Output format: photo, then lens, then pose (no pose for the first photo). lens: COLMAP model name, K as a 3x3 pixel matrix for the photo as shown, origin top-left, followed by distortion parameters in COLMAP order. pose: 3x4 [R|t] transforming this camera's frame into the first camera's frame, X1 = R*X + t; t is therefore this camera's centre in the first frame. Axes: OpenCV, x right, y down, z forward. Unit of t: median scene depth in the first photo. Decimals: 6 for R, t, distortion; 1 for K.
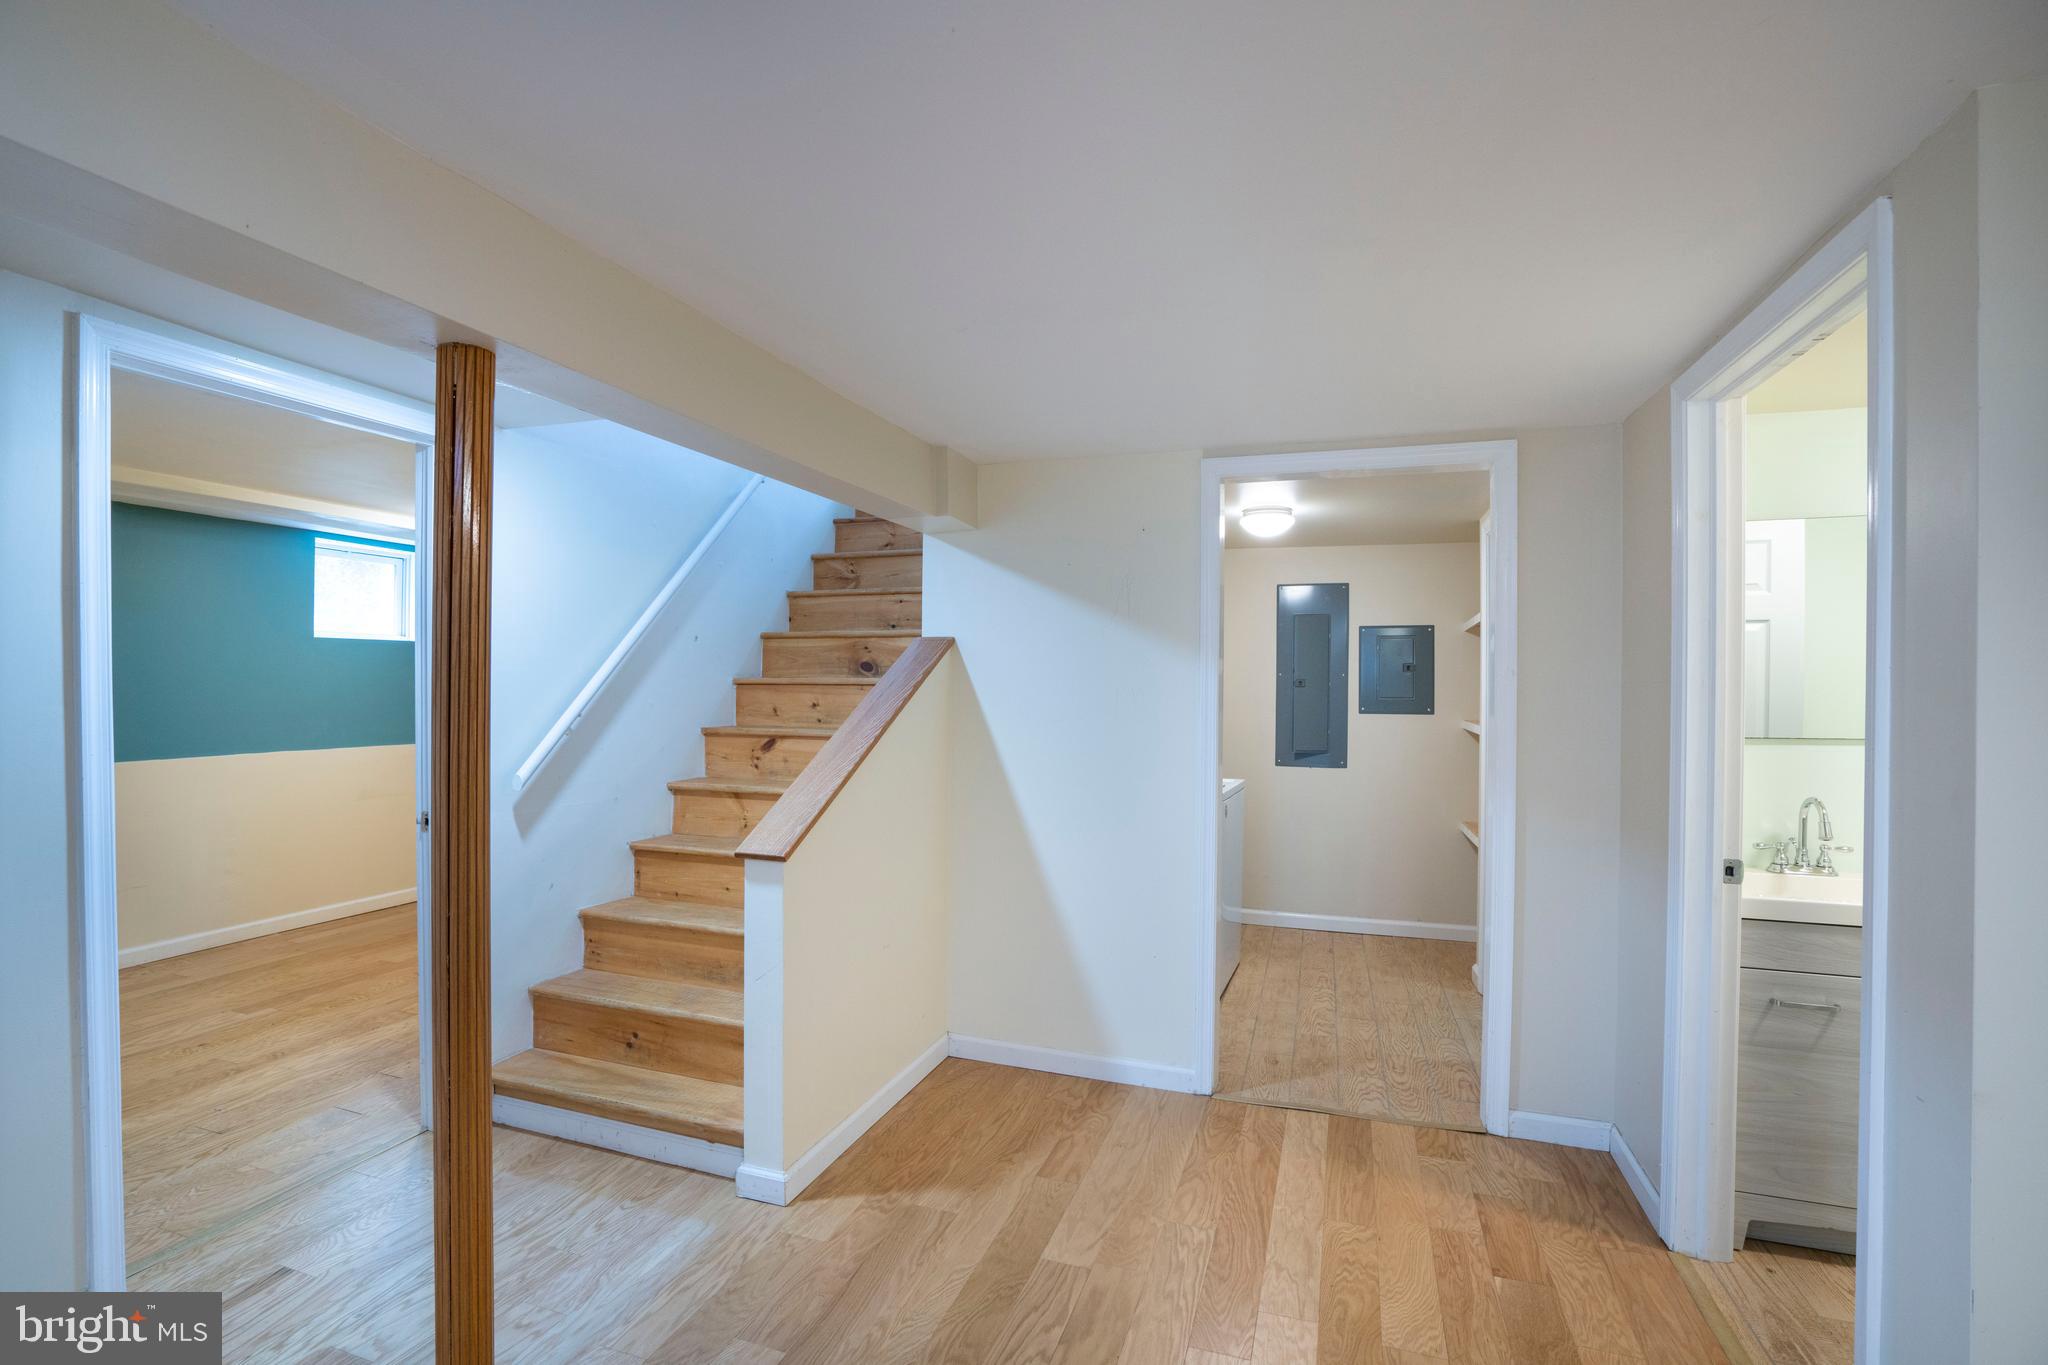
lens RADIAL K [[945.9, 0, 1020.1], [0, 945.9, 686.9], [0, 0, 1]] dist [-0.063069, 0.025163]
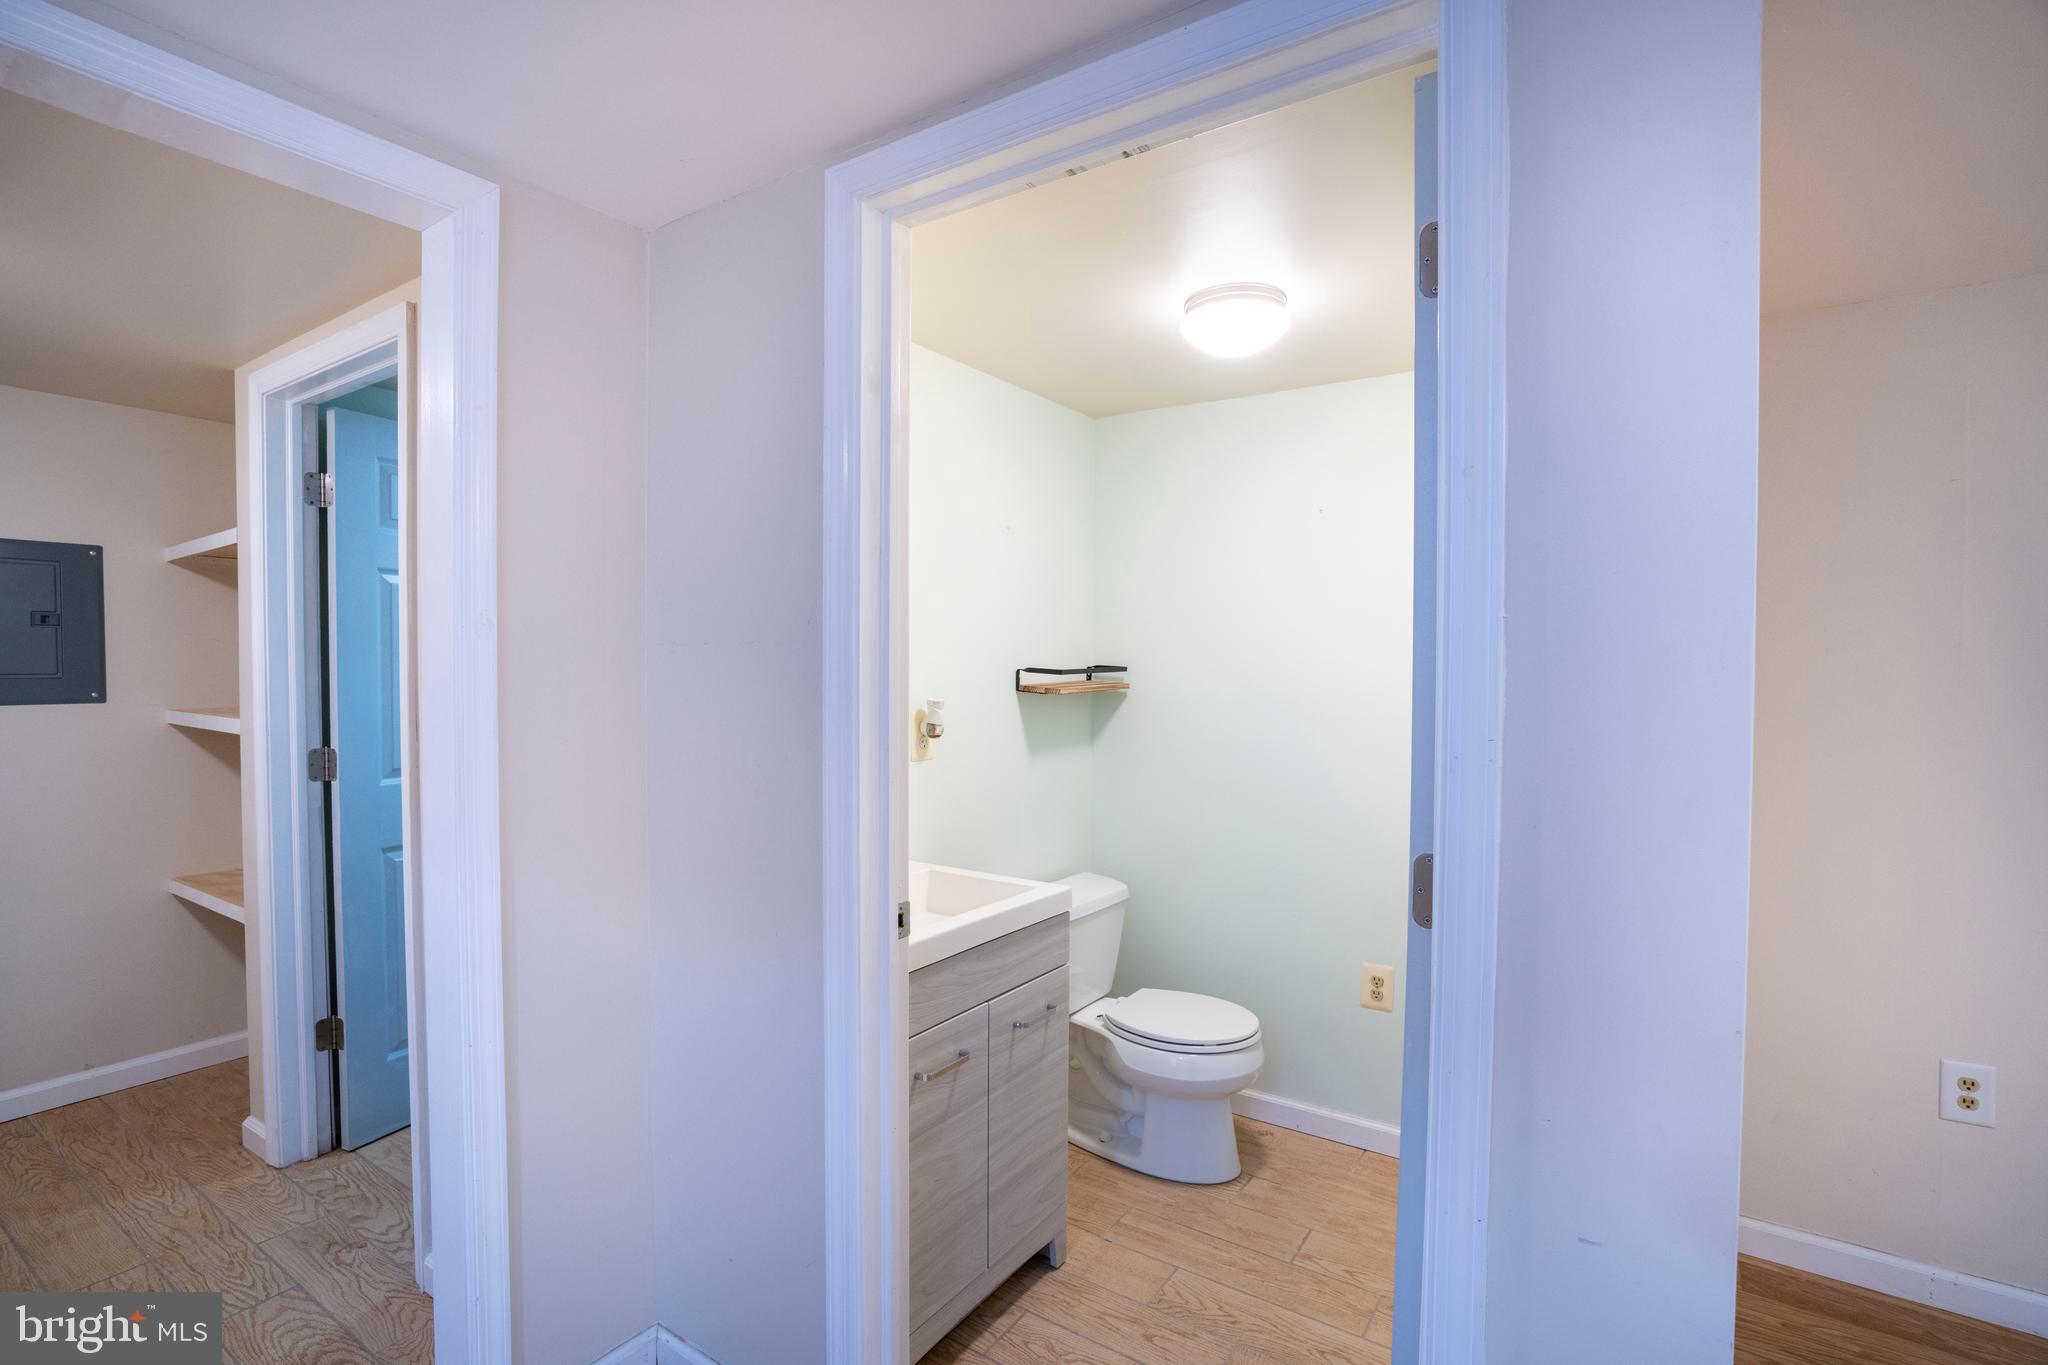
lens RADIAL K [[945.9, 0, 1020.1], [0, 945.9, 686.9], [0, 0, 1]] dist [-0.063069, 0.025163]
pose [[0.266771, -0.029537, 0.963307, 0.108665], [-0.000971, 0.999521, 0.030917, 0.004788], [-0.963759, -0.009183, 0.266615, 0.617518]]
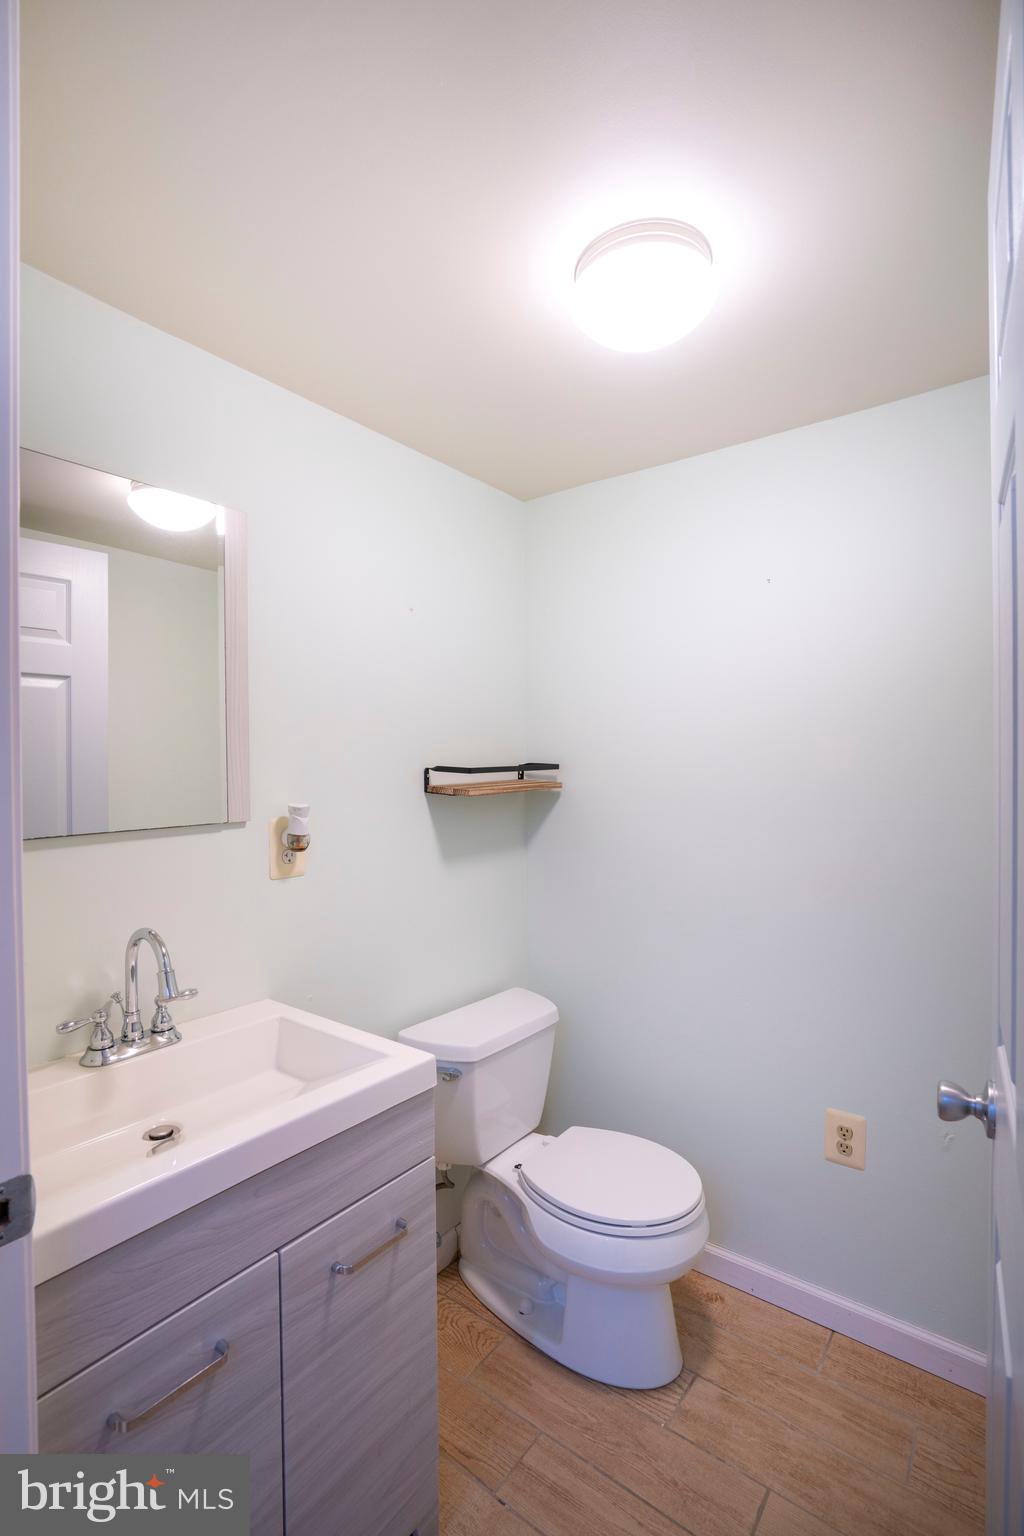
lens RADIAL K [[709.4, 0, 514.5], [0, 709.4, 776.0], [0, 0, 1]] dist [-0.063069, 0.025163]
pose [[0.312066, -0.022347, 0.949798, 0.487827], [0.014051, 0.999723, 0.018905, 0.013606], [-0.949957, 0.007446, 0.312293, 0.598008]]
